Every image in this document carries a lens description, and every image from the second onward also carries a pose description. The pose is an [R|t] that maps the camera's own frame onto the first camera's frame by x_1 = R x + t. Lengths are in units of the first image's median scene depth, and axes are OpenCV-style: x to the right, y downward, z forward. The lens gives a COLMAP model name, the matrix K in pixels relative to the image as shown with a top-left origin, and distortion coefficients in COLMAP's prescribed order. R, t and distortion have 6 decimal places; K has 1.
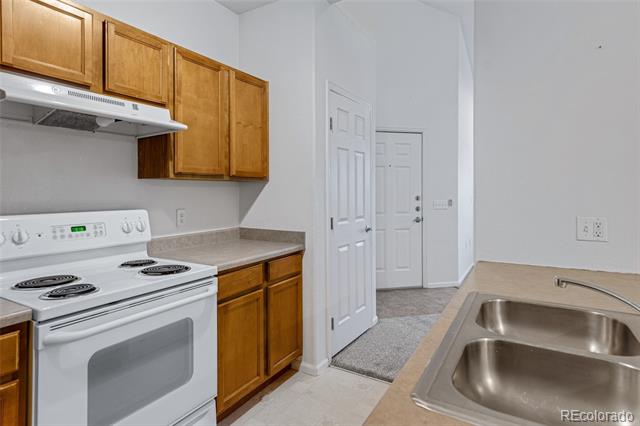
lens RADIAL K [[348.3, 0, 314.1], [0, 348.3, 194.4], [0, 0, 1]] dist [0.012339, -0.000396]
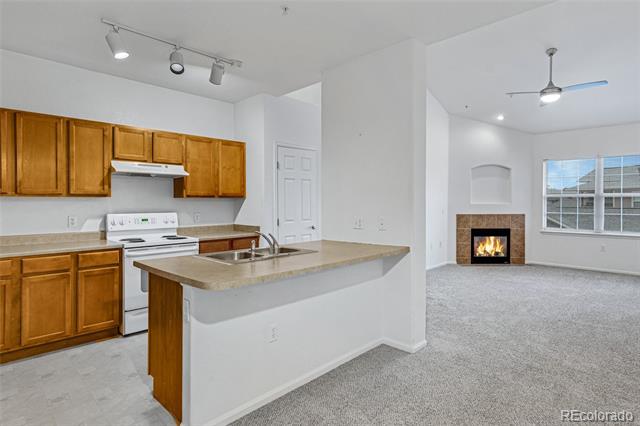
lens RADIAL K [[348.3, 0, 320.6], [0, 348.3, 209.4], [0, 0, 1]] dist [0.012339, -0.000396]
pose [[0.972088, 0.005002, -0.234563, 0.848235], [-0.002056, 0.999916, 0.012802, -0.005111], [0.234608, -0.011962, 0.972017, -0.828272]]
